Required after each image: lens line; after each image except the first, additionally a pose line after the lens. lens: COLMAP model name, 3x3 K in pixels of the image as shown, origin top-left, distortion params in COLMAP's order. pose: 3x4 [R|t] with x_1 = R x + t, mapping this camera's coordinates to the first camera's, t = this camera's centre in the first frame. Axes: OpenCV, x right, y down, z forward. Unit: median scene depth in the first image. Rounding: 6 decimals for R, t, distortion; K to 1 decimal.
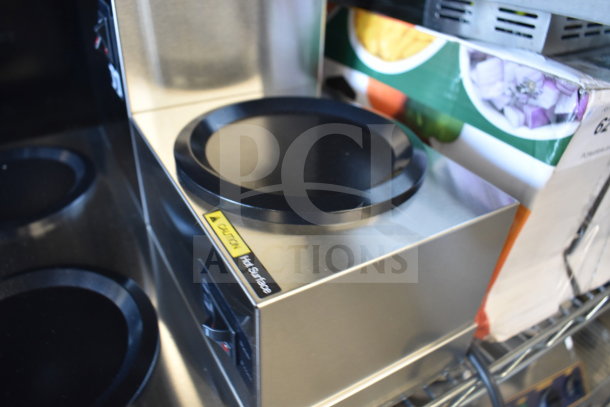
lens RADIAL K [[459.8, 0, 305.0], [0, 459.8, 203.5], [0, 0, 1]] dist [-0.119310, 0.001171]
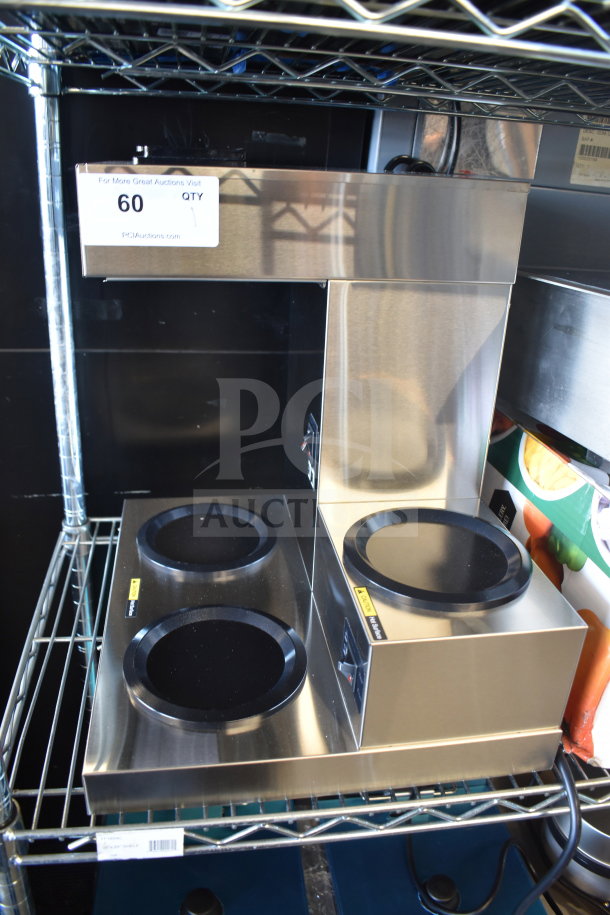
lens RADIAL K [[703.8, 0, 305.0], [0, 703.8, 457.5], [0, 0, 1]] dist [-0.088819, 0.000985]
pose [[0.927067, 0.136901, -0.349006, 0.317294], [-0.206162, 0.963707, -0.169604, 0.030450], [0.313121, 0.229186, 0.921645, -1.082539]]
